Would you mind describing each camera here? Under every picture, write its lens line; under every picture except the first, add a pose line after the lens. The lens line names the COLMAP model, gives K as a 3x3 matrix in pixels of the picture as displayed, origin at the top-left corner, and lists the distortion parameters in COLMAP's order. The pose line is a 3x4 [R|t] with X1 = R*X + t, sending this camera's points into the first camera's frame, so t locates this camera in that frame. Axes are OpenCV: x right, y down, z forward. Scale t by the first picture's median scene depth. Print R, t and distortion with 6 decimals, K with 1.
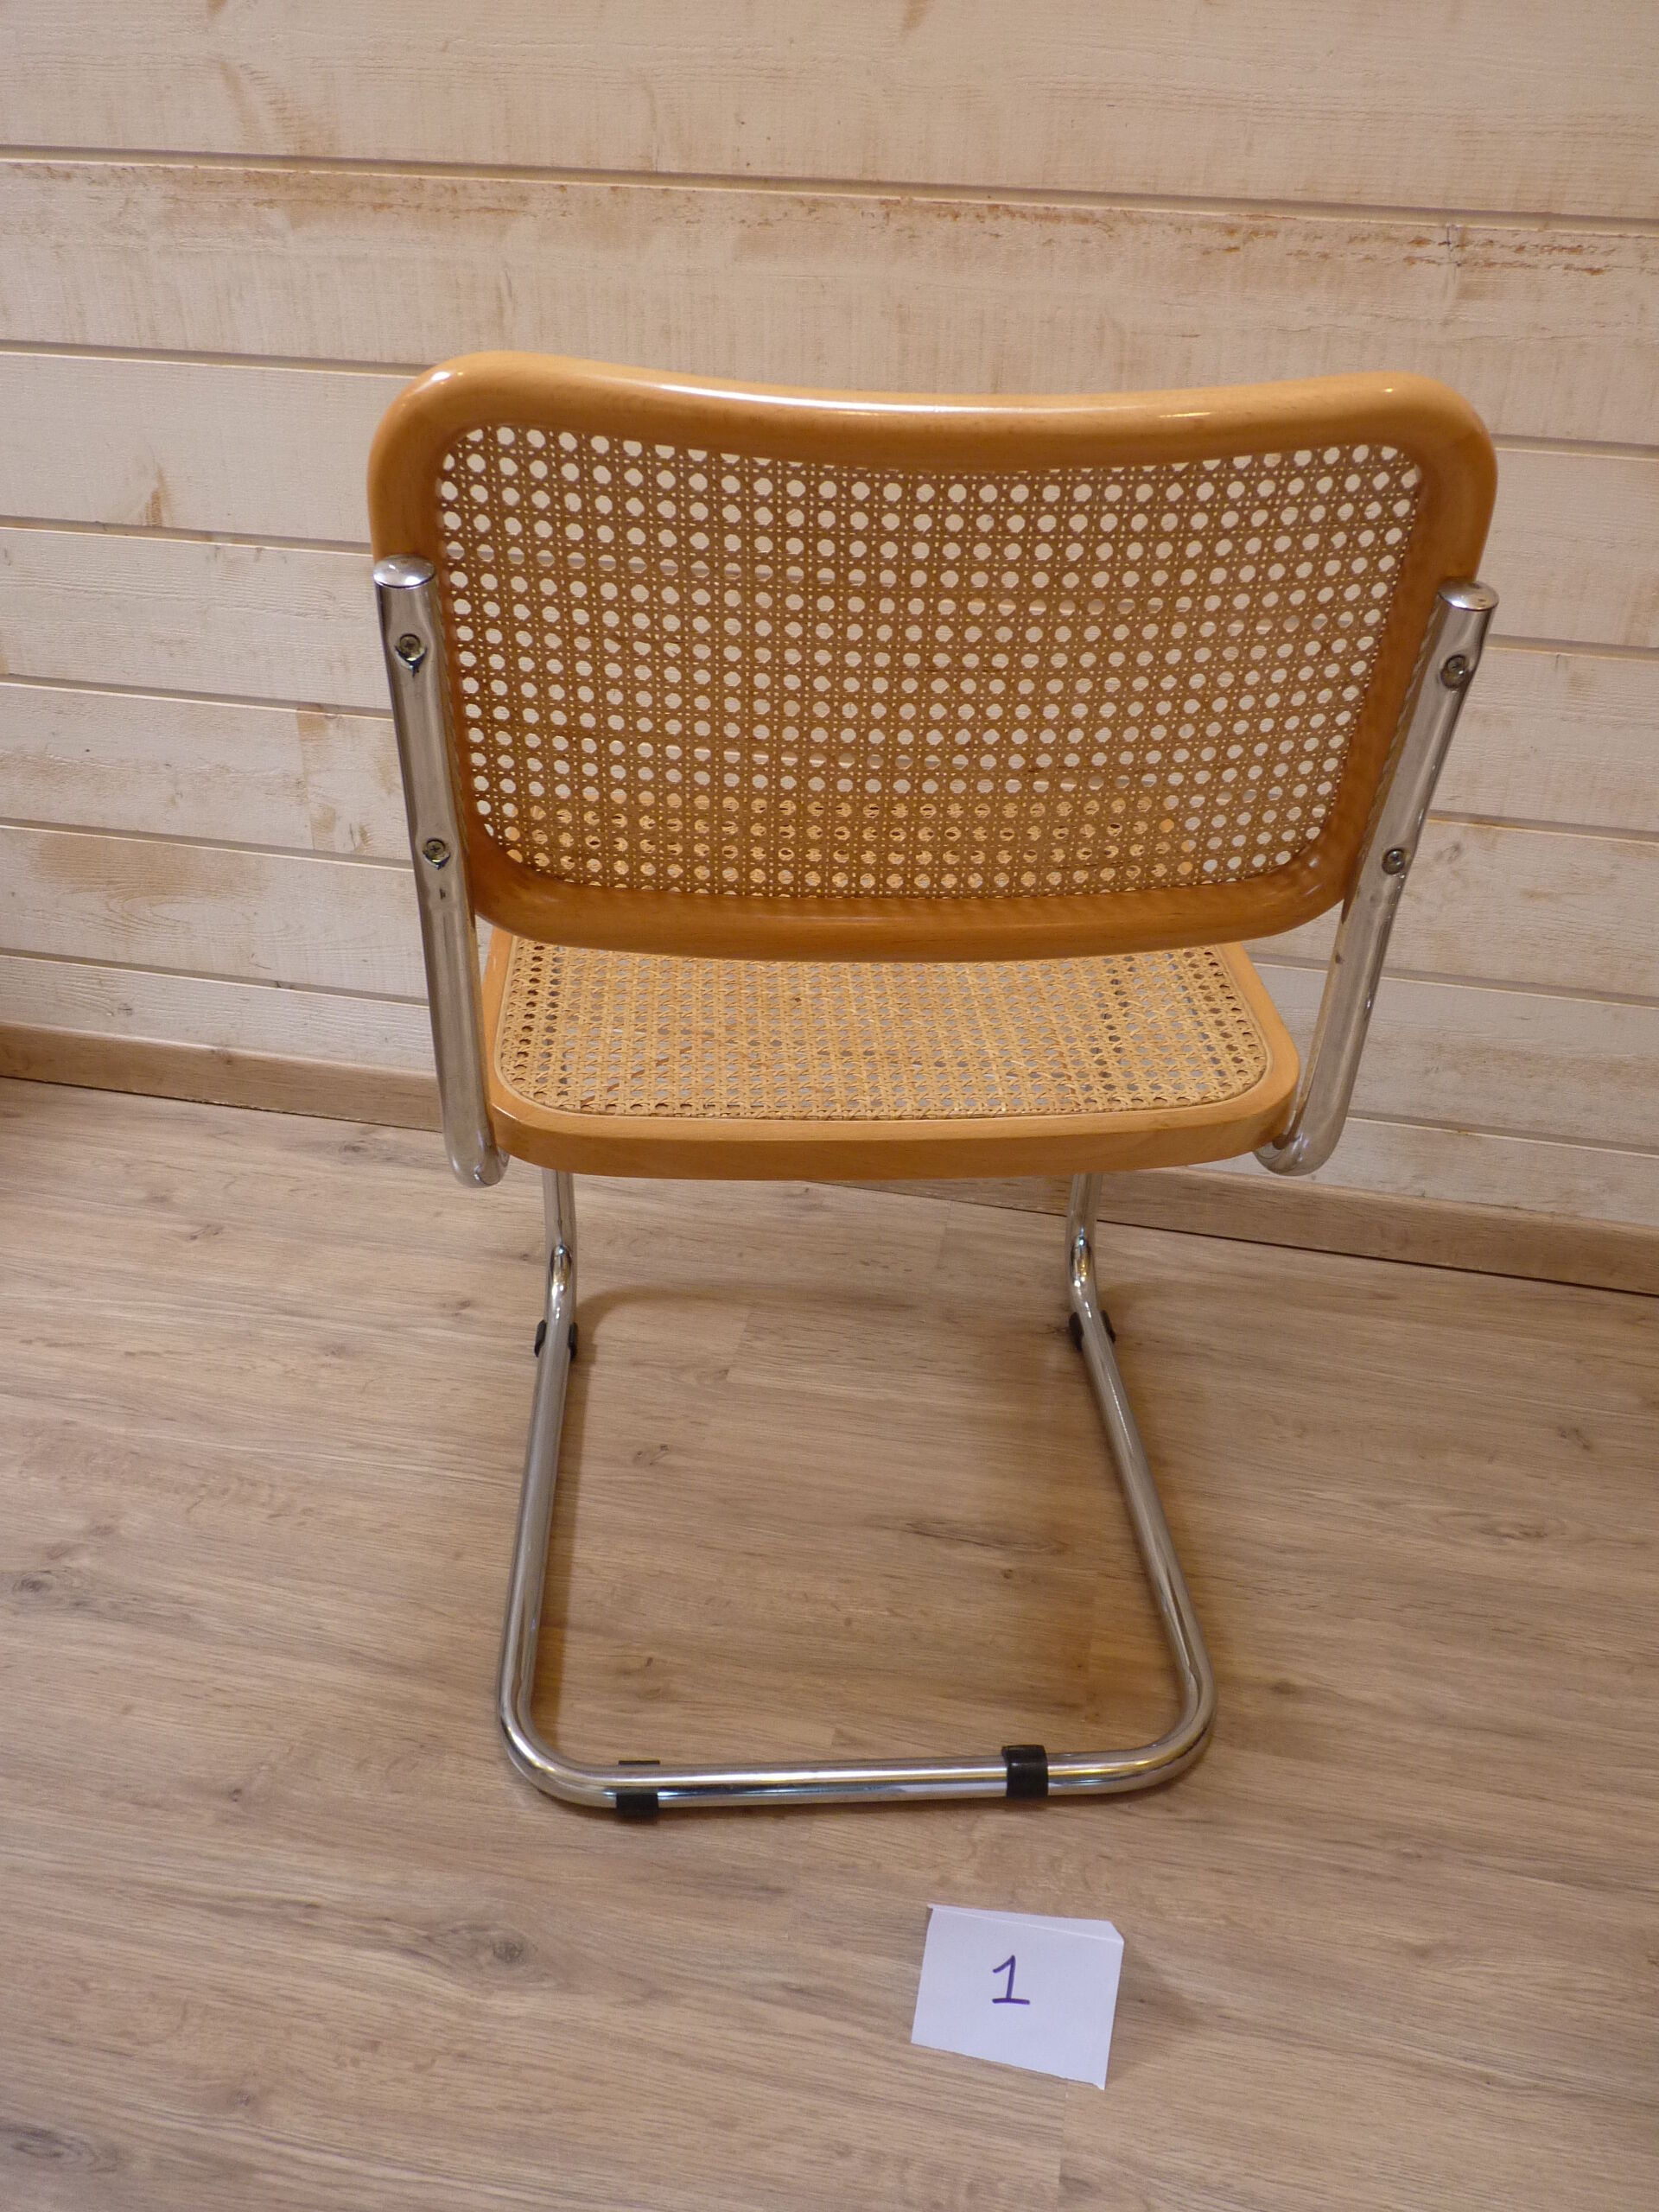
lens RADIAL K [[1777.3, 0, 822.2], [0, 1777.3, 1091.5], [0, 0, 1]] dist [-0.022379, 0.008381]
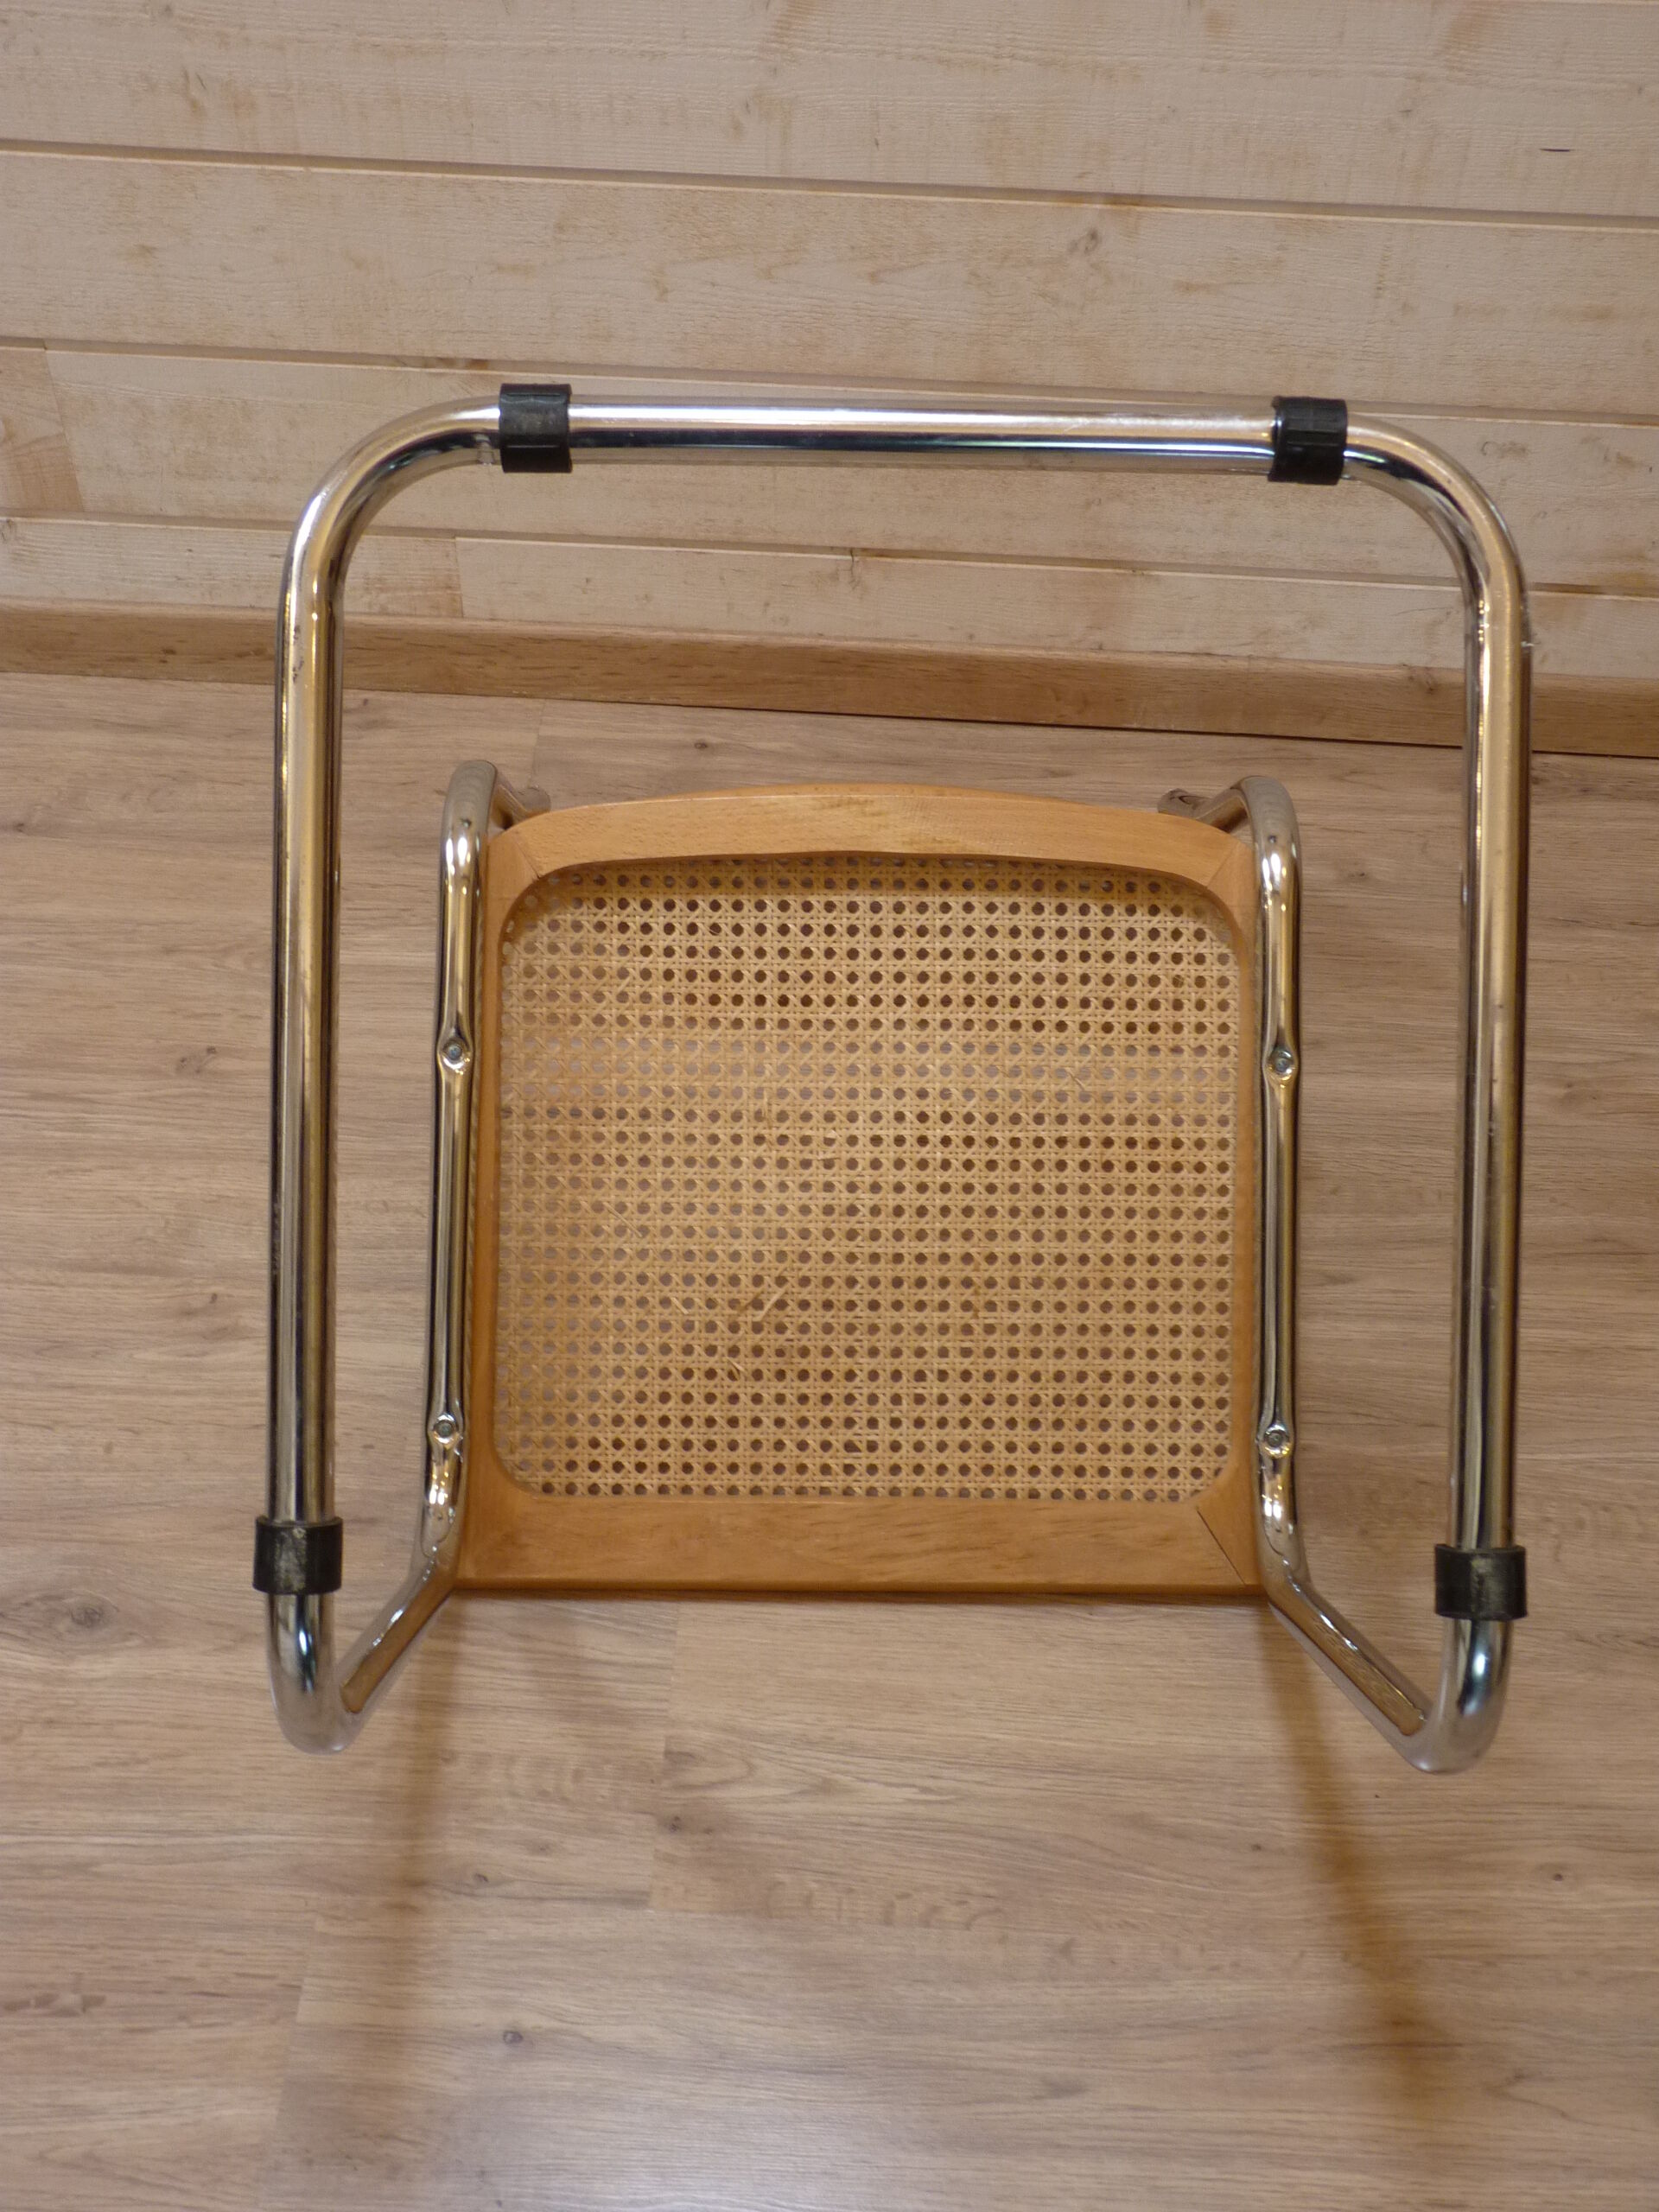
lens RADIAL K [[2445.0, 0, 822.6], [0, 2445.0, 1085.2], [0, 0, 1]] dist [-0.013099, 0.000000]
pose [[0.989717, -0.108527, 0.093173, 0.101919], [0.077811, 0.955084, 0.285938, -0.108928], [-0.120020, -0.275748, 0.953708, -0.183280]]
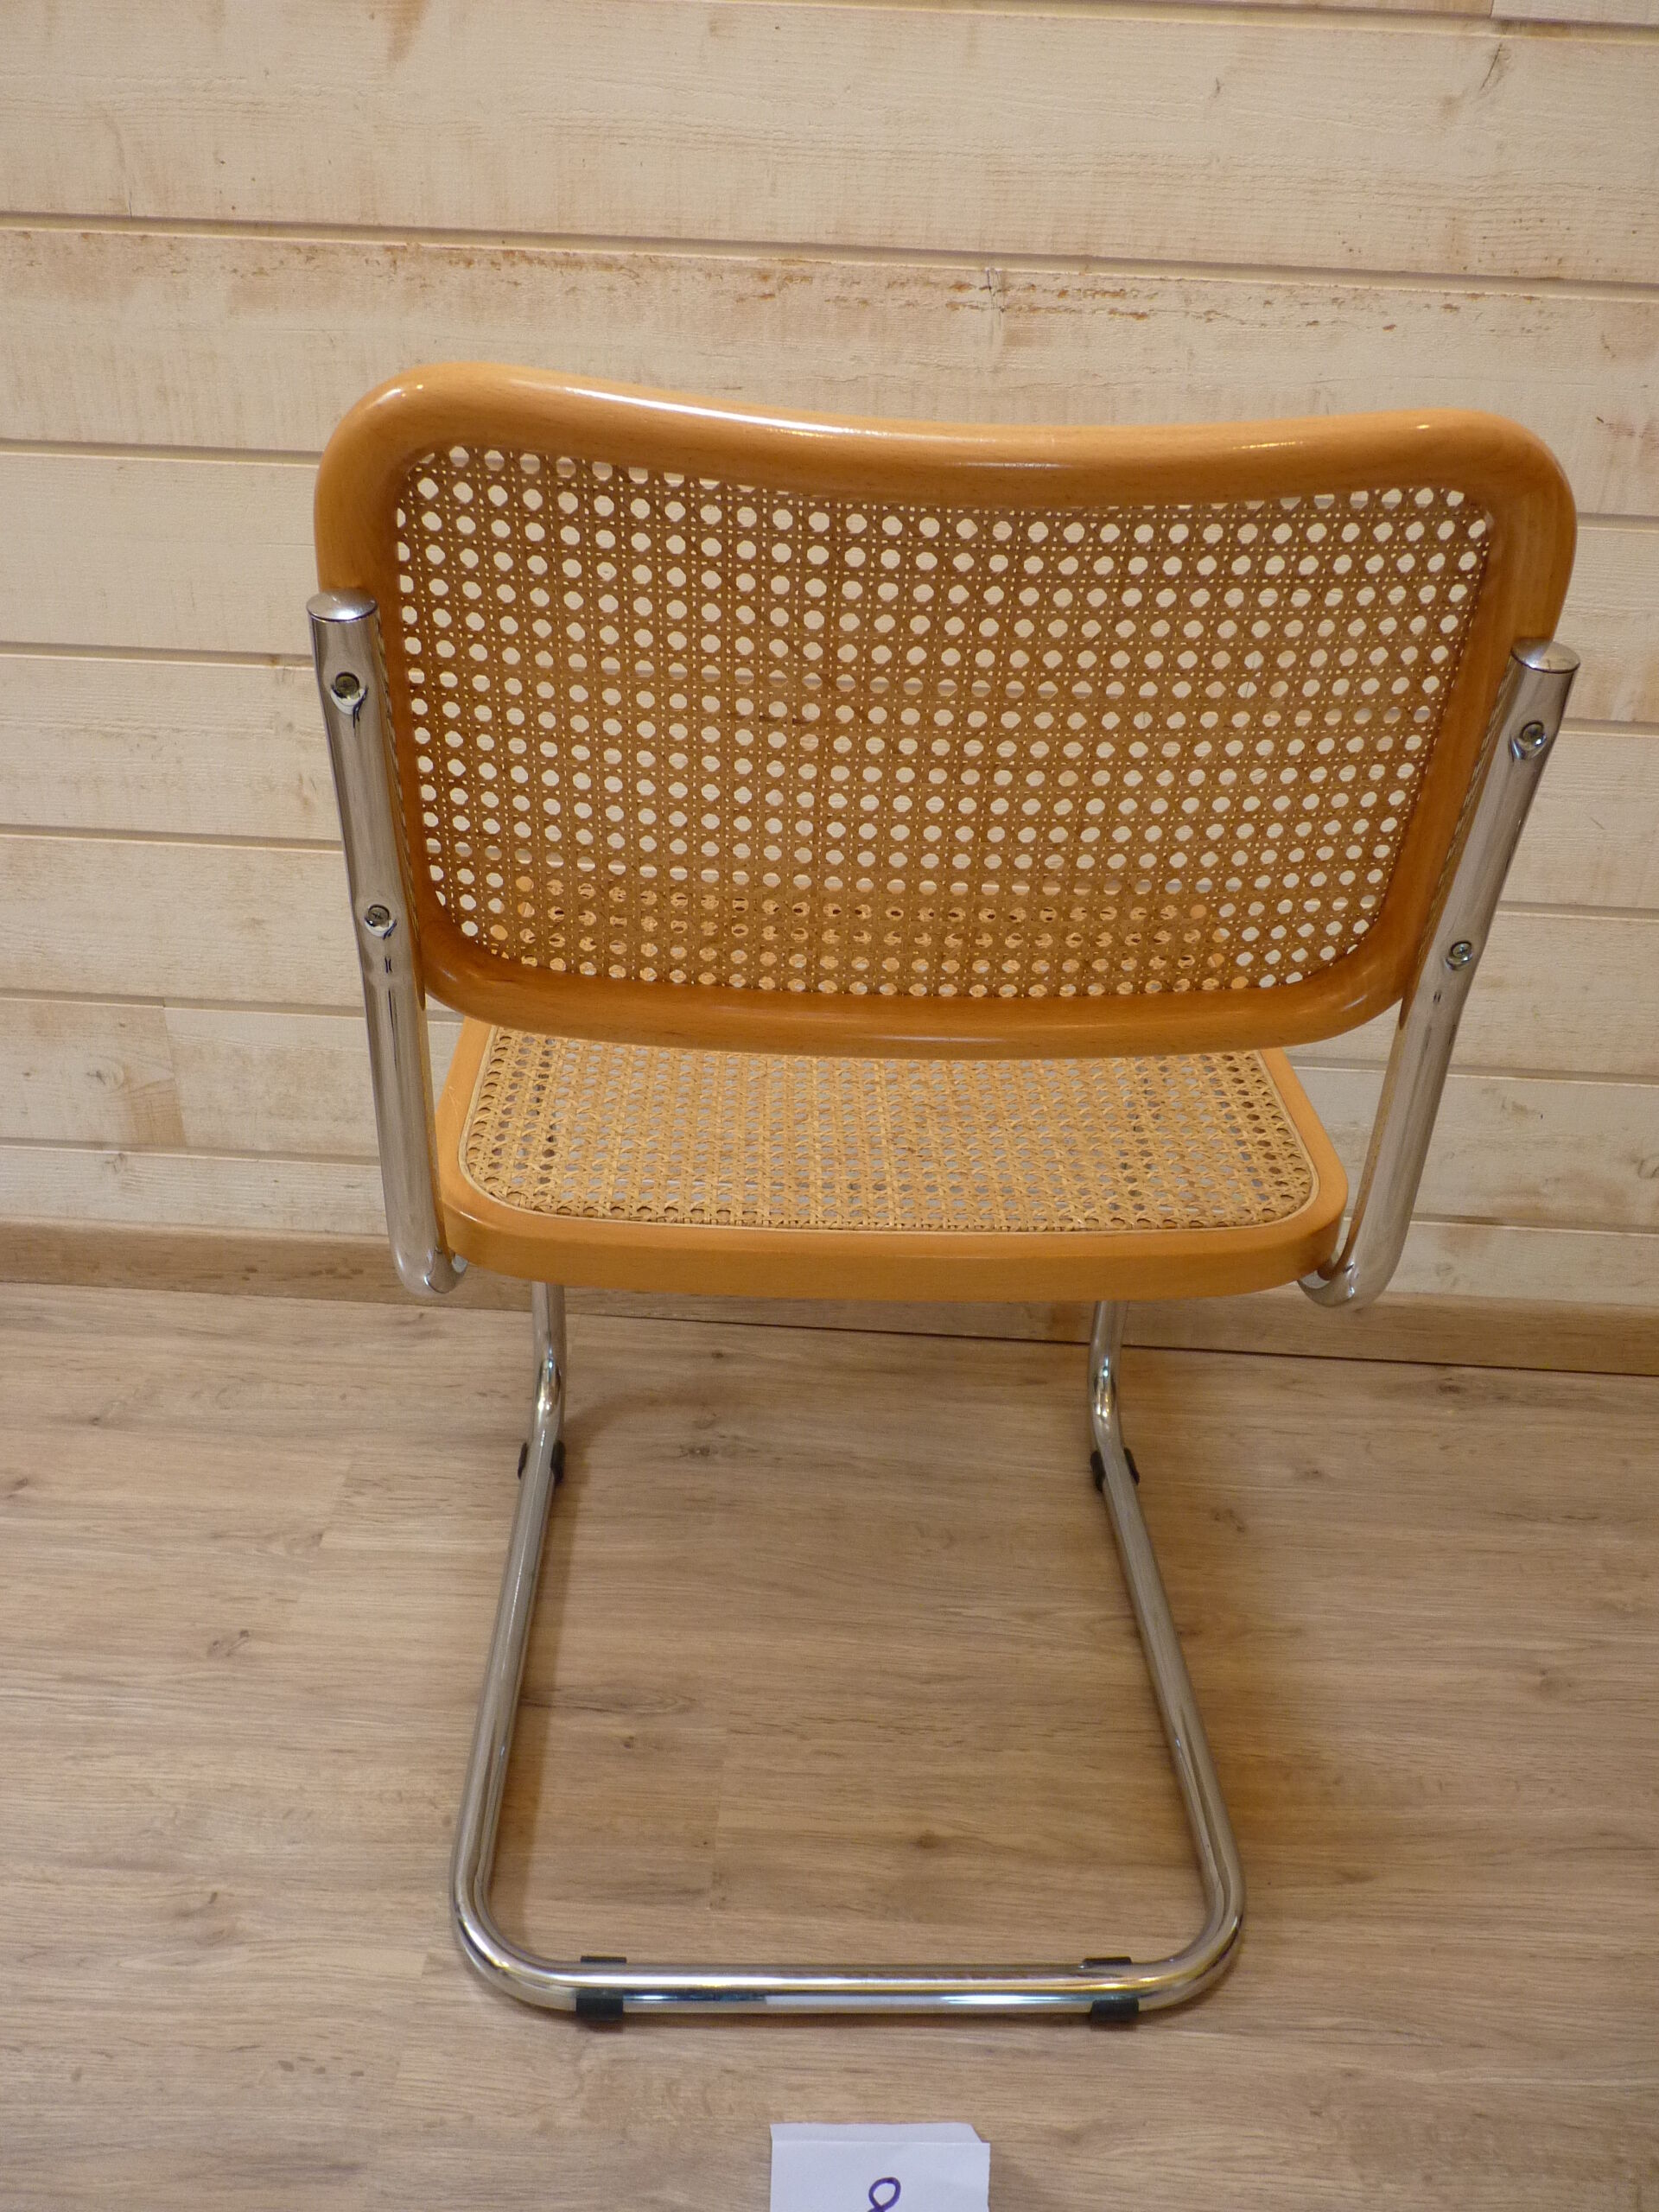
lens RADIAL K [[1777.3, 0, 812.6], [0, 1777.3, 1091.5], [0, 0, 1]] dist [-0.022379, 0.008381]
pose [[0.988223, -0.065681, 0.138208, 0.098327], [0.069558, 0.997303, -0.023406, -0.033272], [-0.136298, 0.032744, 0.990127, 0.083253]]
